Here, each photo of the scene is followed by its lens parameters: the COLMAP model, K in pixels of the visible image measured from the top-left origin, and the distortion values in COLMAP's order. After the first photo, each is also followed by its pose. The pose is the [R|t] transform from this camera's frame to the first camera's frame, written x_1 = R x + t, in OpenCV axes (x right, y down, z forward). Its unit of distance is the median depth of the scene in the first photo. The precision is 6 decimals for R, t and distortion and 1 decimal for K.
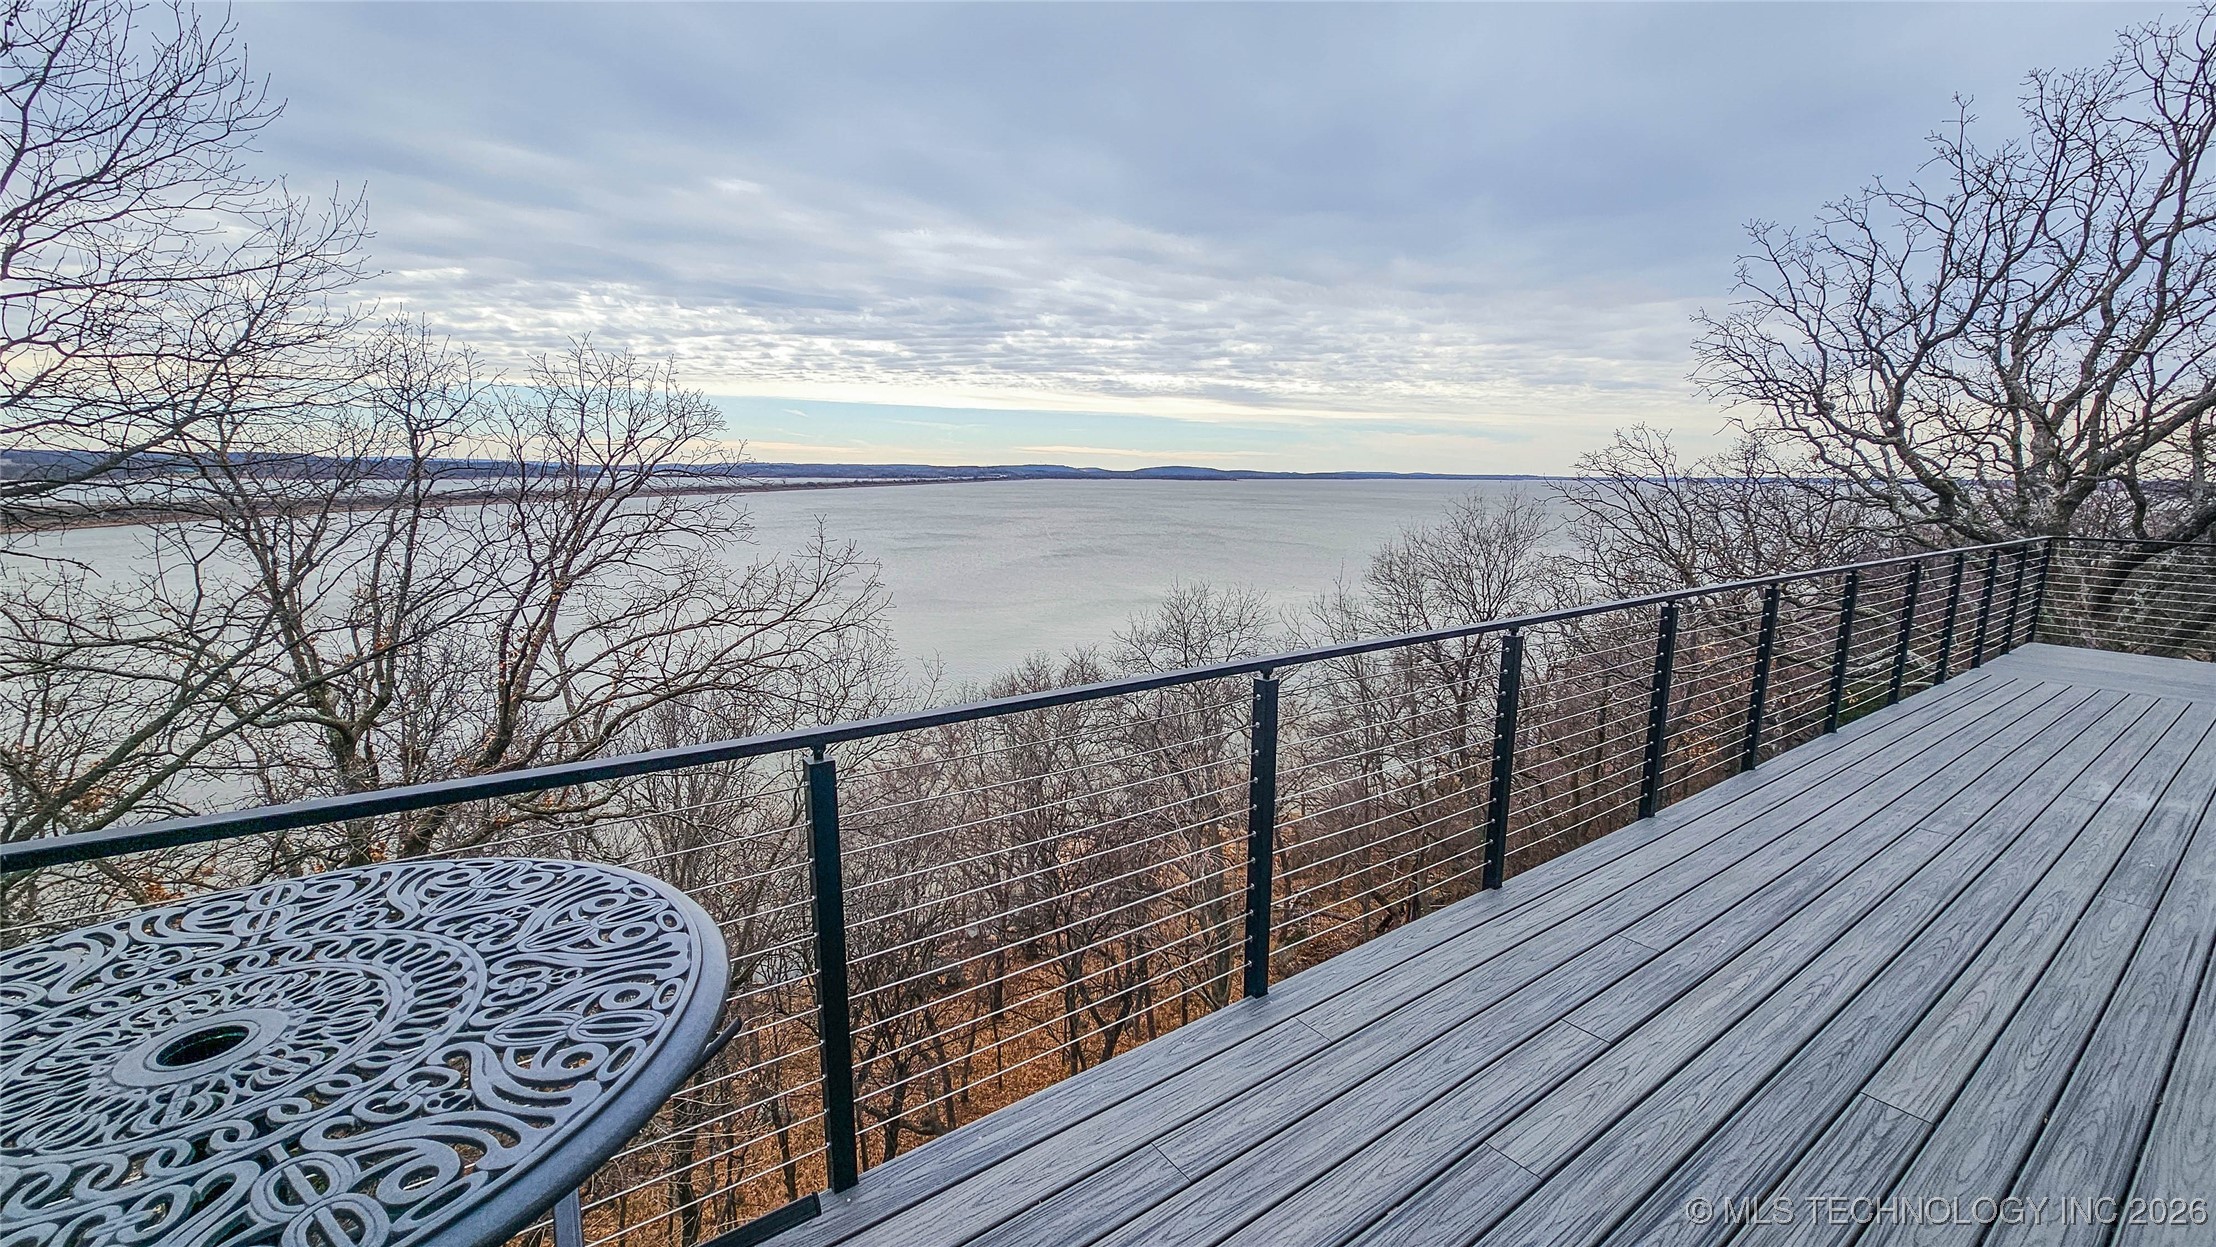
lens RADIAL K [[896.5, 0, 1100.9], [0, 896.5, 636.1], [0, 0, 1]] dist [0.001293, 0.000283]
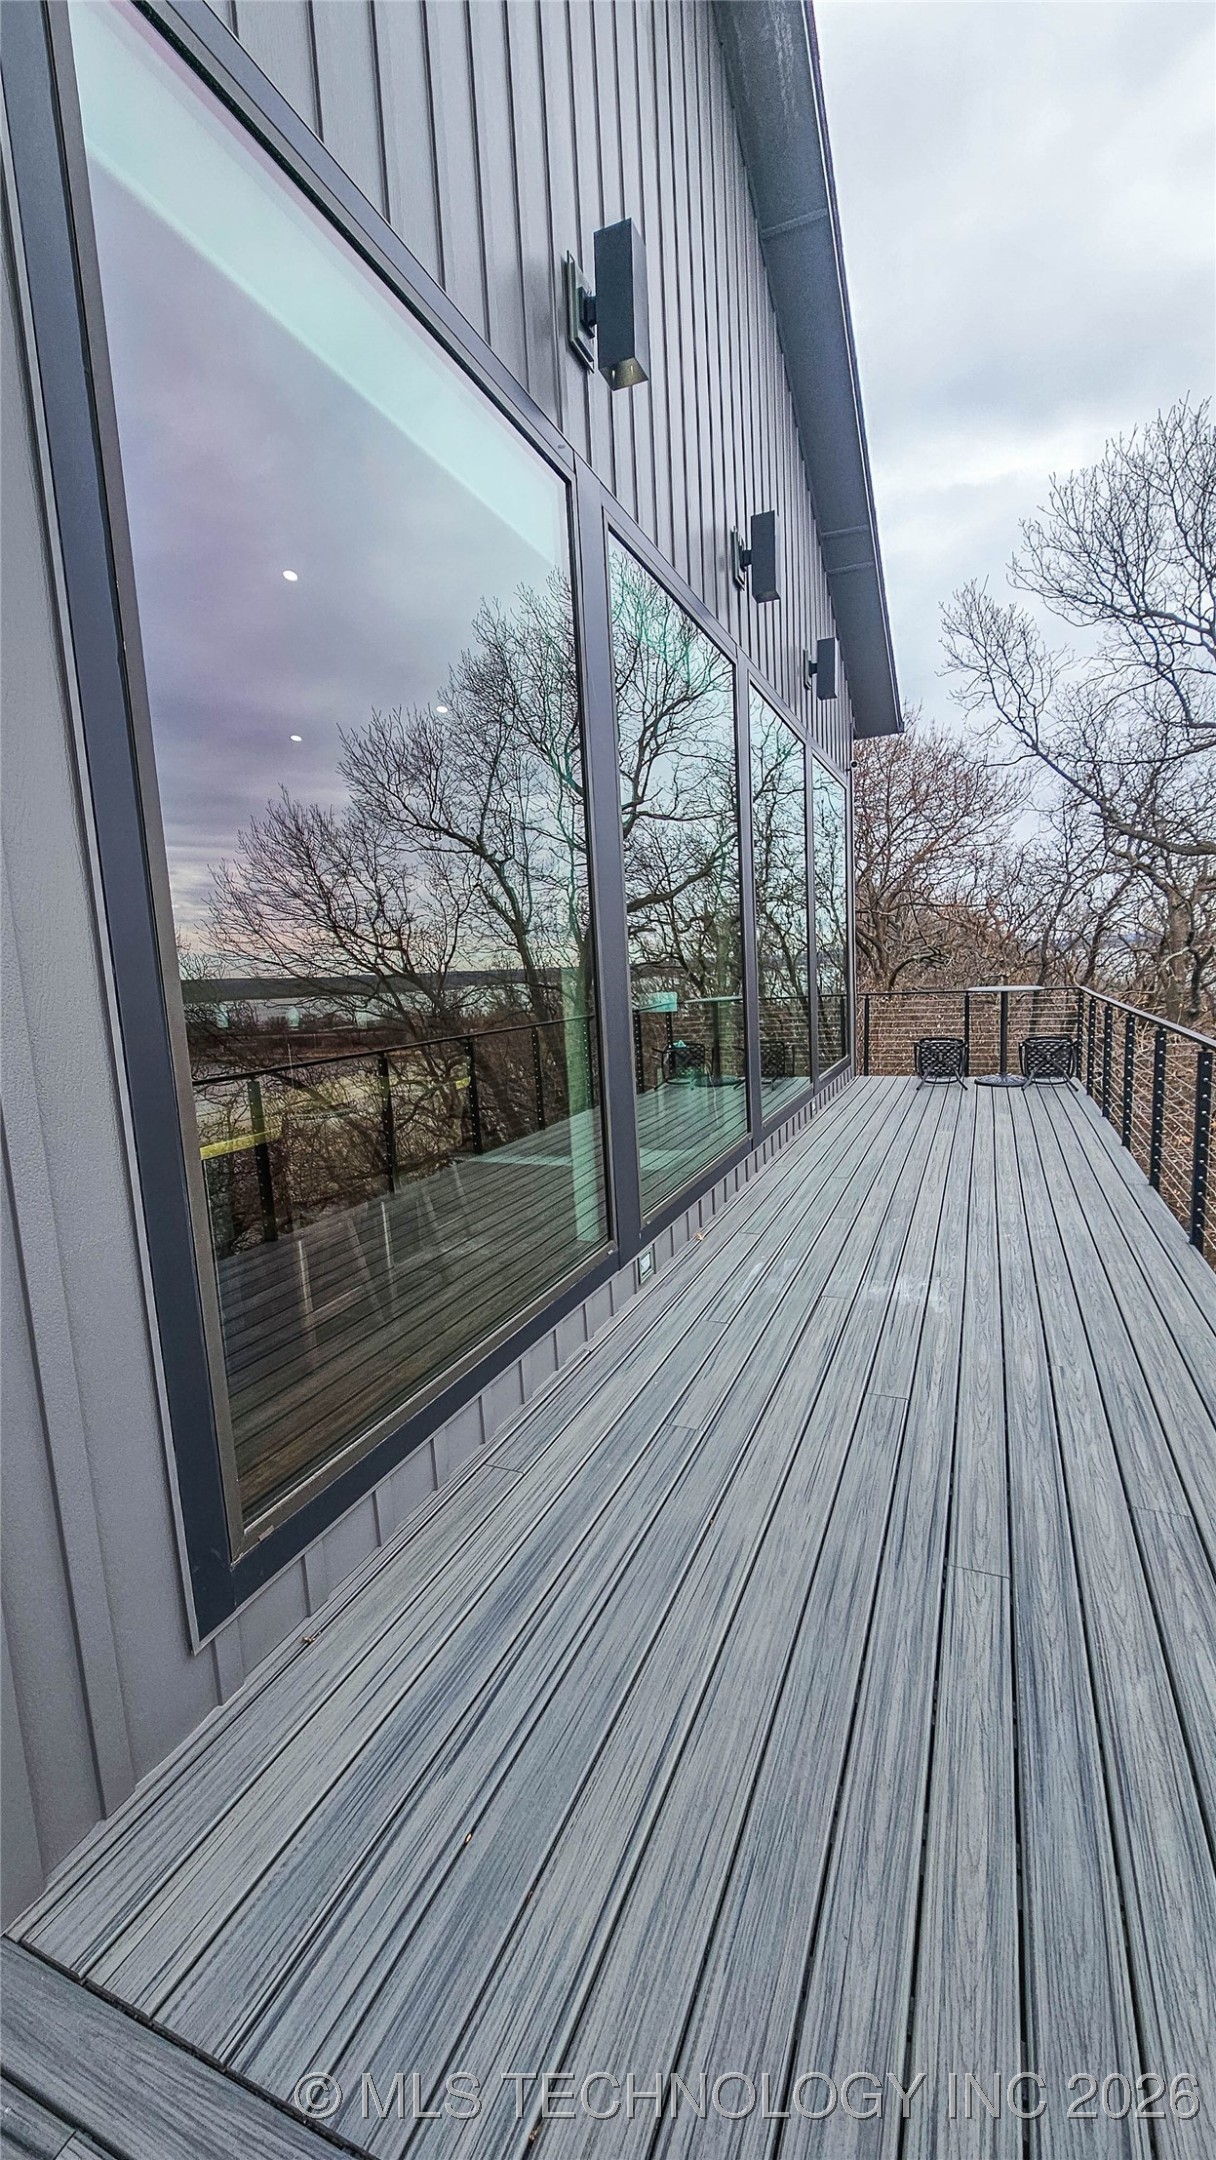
lens RADIAL K [[873.8, 0, 608.0], [0, 873.8, 1080.0], [0, 0, 1]] dist [0.001293, 0.000283]
pose [[-0.853594, 0.100596, -0.511133, 0.715961], [-0.053229, 0.959200, 0.277672, -0.098839], [0.518211, 0.264226, -0.813413, 0.585080]]
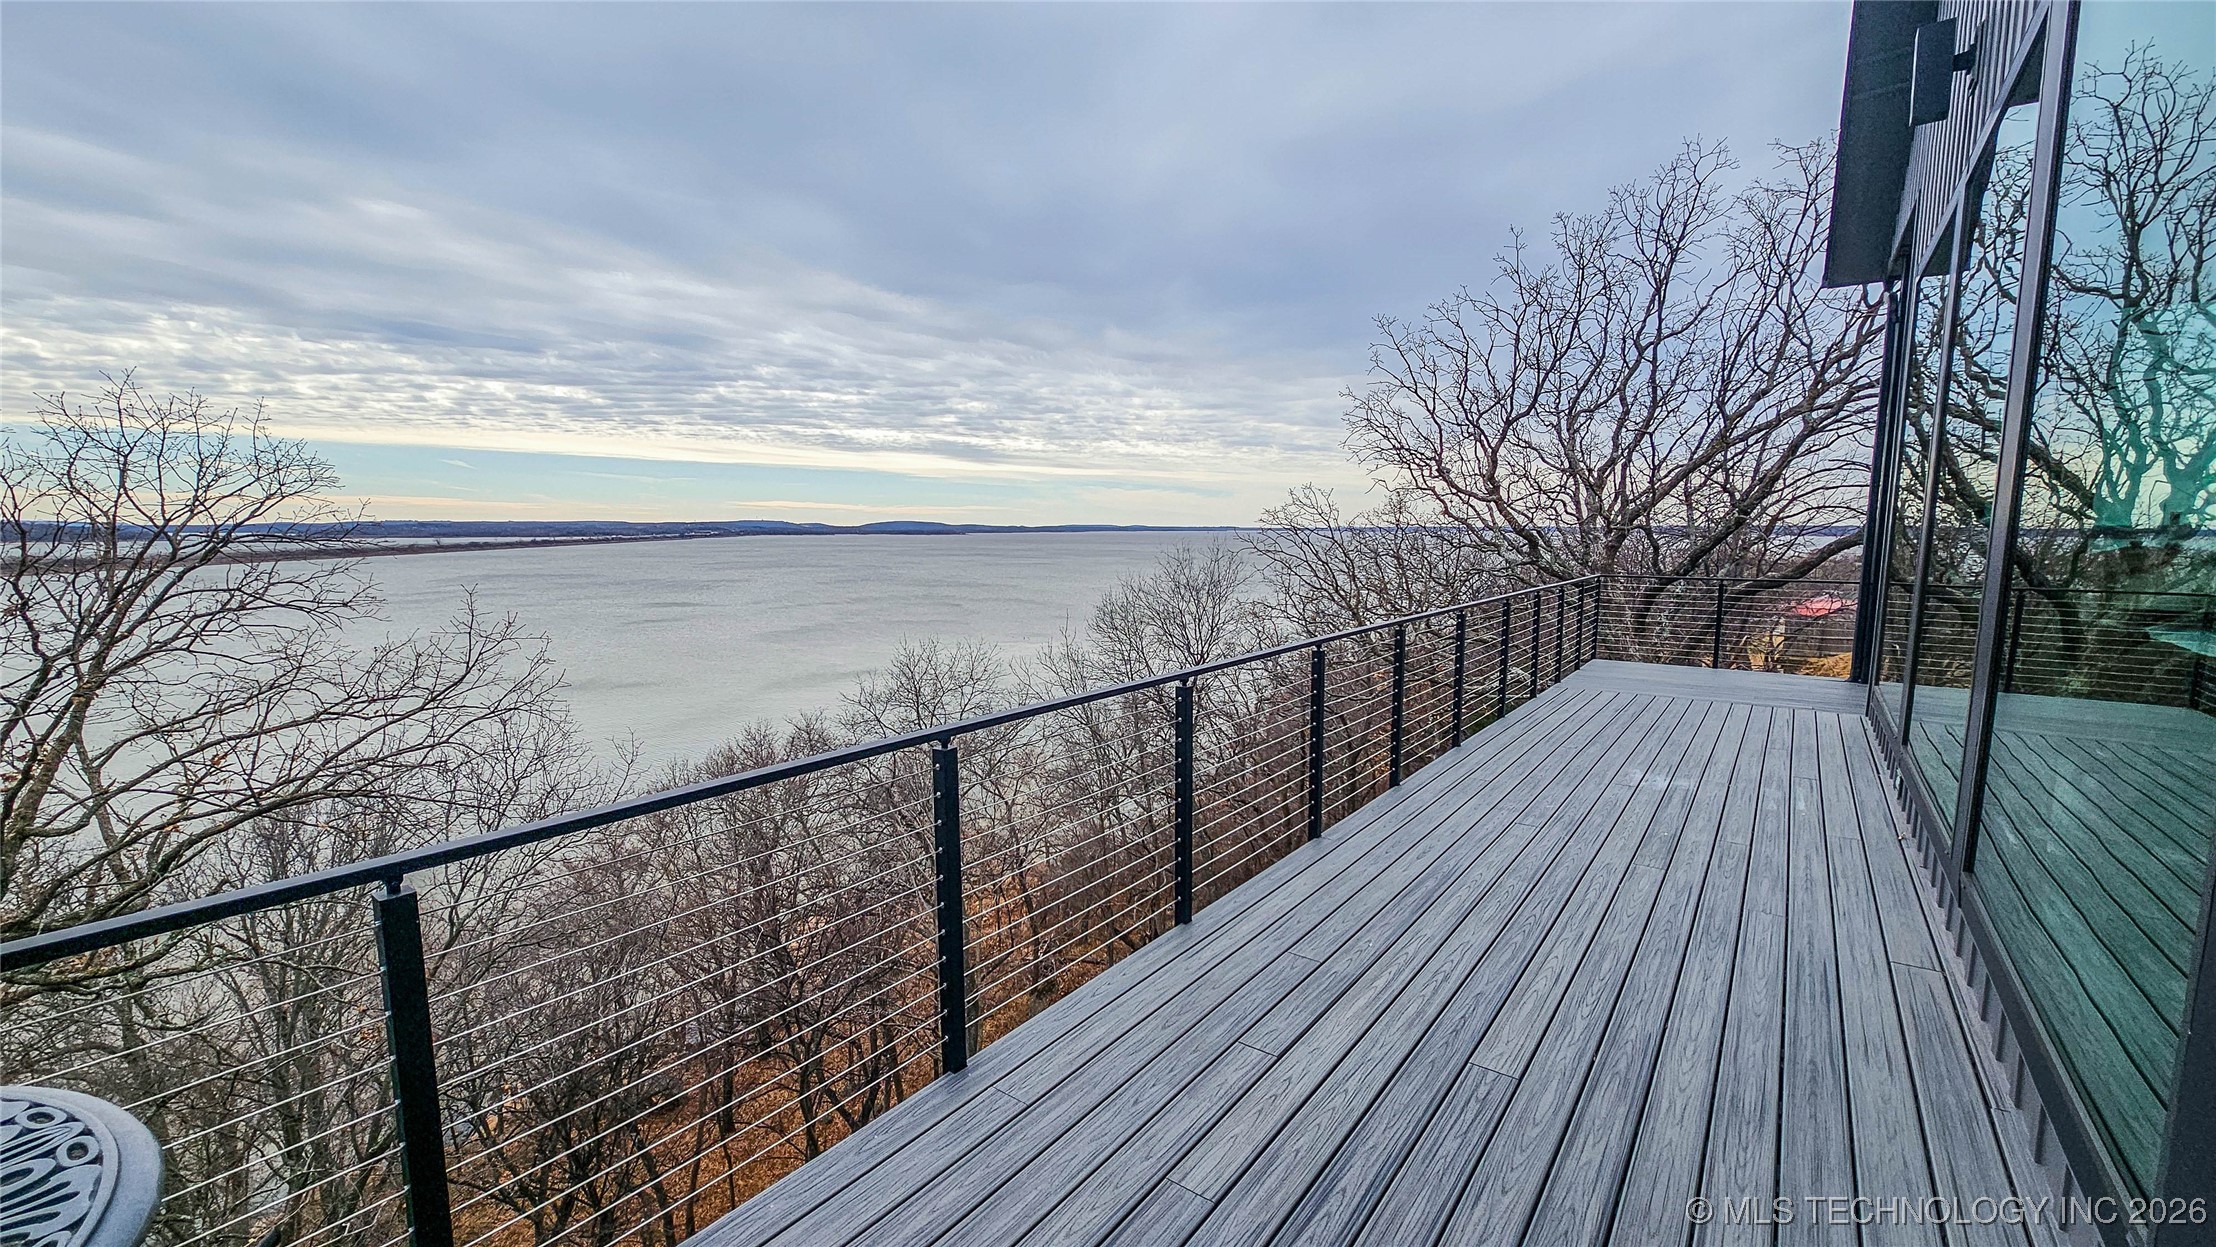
lens RADIAL K [[896.5, 0, 1100.9], [0, 896.5, 636.1], [0, 0, 1]] dist [0.001293, 0.000283]
pose [[0.957796, -0.044411, 0.283997, 0.017423], [0.061080, 0.996874, -0.050106, -0.003076], [-0.280884, 0.065338, 0.957515, -0.003403]]
